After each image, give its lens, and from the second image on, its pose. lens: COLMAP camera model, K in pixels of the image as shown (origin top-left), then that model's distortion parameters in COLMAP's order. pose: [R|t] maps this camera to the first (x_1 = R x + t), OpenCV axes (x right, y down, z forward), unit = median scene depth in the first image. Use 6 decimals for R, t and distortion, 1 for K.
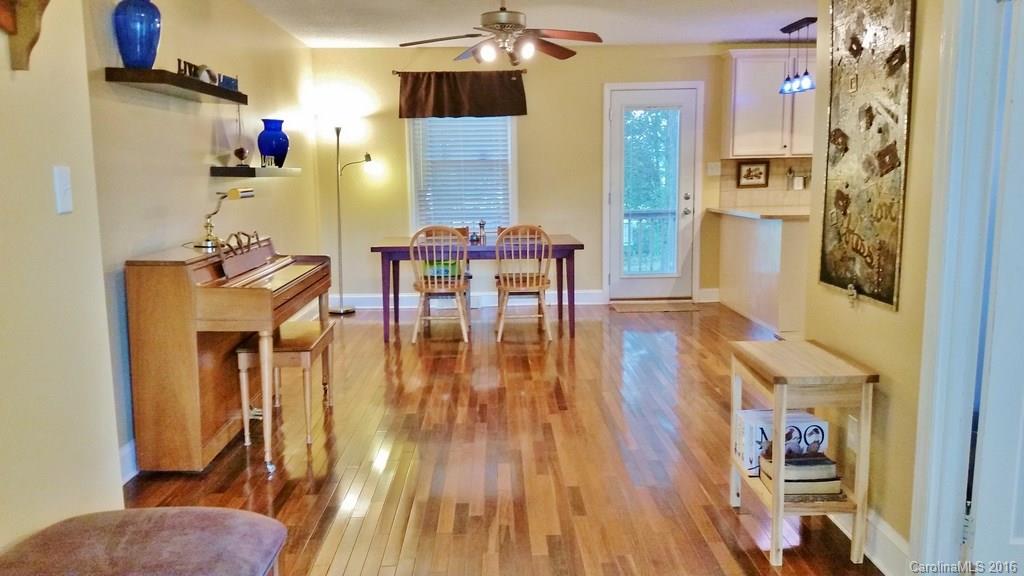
lens RADIAL K [[833.2, 0, 512.3], [0, 833.2, 293.8], [0, 0, 1]] dist [0.162768, -0.369346]
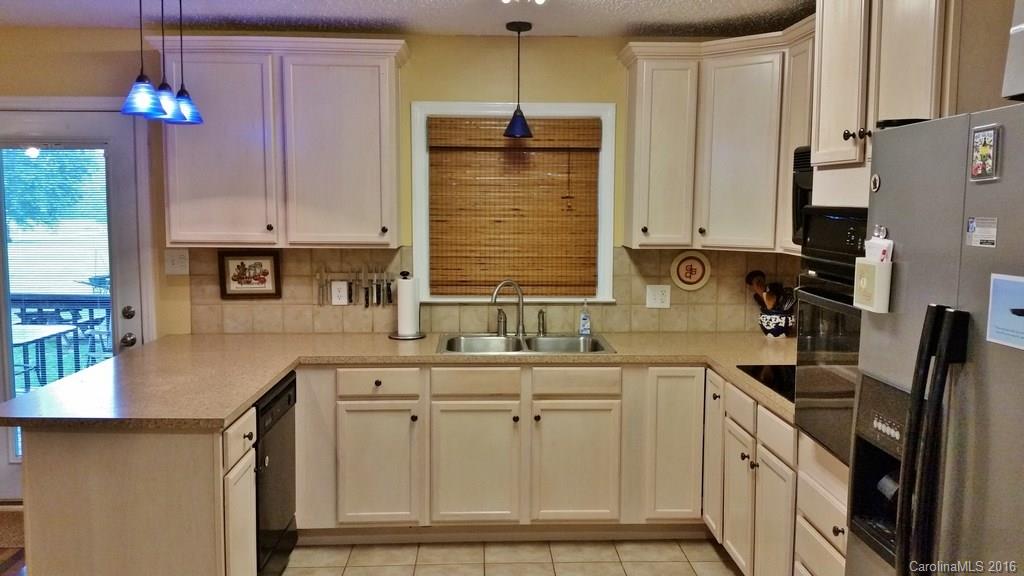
lens RADIAL K [[833.2, 0, 512.3], [0, 833.2, 293.8], [0, 0, 1]] dist [0.162768, -0.369346]
pose [[0.999730, 0.018234, 0.014433, 0.450941], [-0.017694, 0.999171, -0.036677, -0.115154], [-0.015089, 0.036411, 0.999223, 0.476334]]
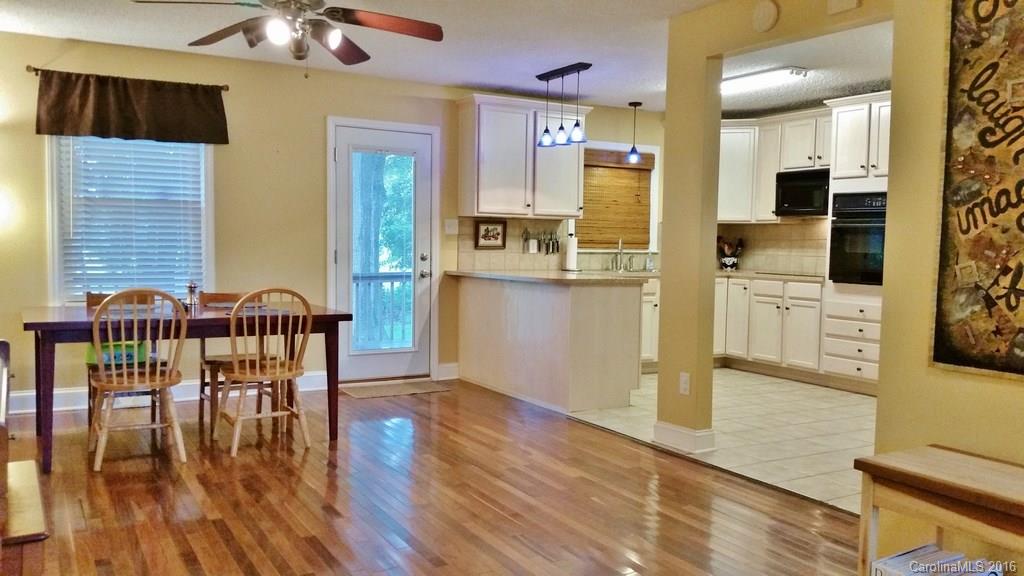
lens RADIAL K [[830.2, 0, 513.4], [0, 830.2, 292.7], [0, 0, 1]] dist [0.165119, -0.345976]
pose [[0.876919, -0.000509, 0.480638, -0.122992], [0.040252, 0.996564, -0.072384, -0.014760], [-0.478950, 0.082821, 0.873926, 0.220856]]
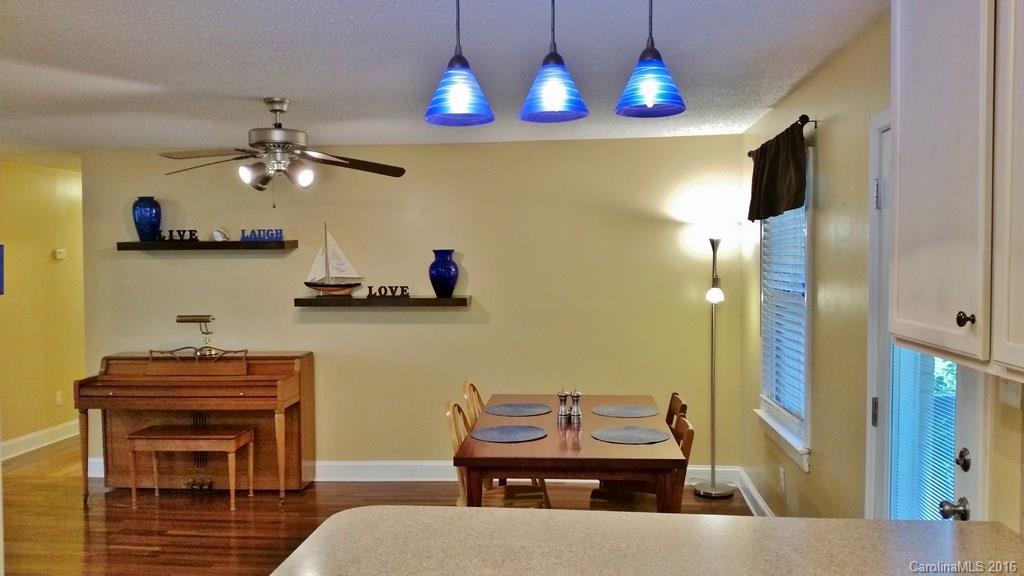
lens RADIAL K [[833.2, 0, 512.3], [0, 833.2, 293.8], [0, 0, 1]] dist [0.162768, -0.369346]
pose [[-0.114252, 0.061676, -0.991535, 0.526652], [-0.131881, 0.988296, 0.076671, -0.179255], [0.984659, 0.139525, -0.104781, 0.886990]]
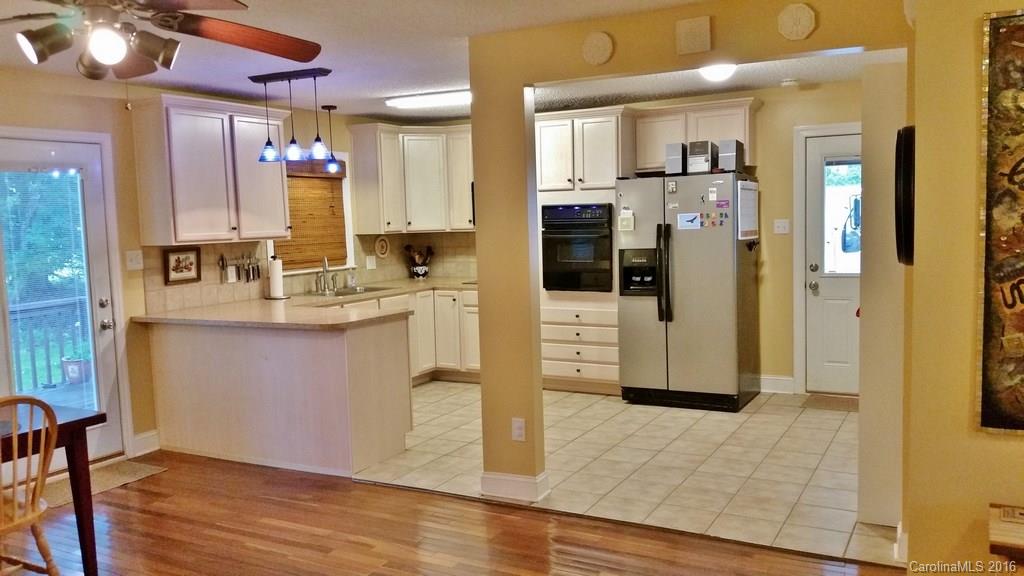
lens RADIAL K [[833.2, 0, 512.3], [0, 833.2, 293.8], [0, 0, 1]] dist [0.162768, -0.369346]
pose [[0.501991, -0.082275, 0.860951, -0.207522], [0.146065, 0.989231, 0.009368, -0.084257], [-0.852450, 0.121052, 0.508602, 0.395410]]
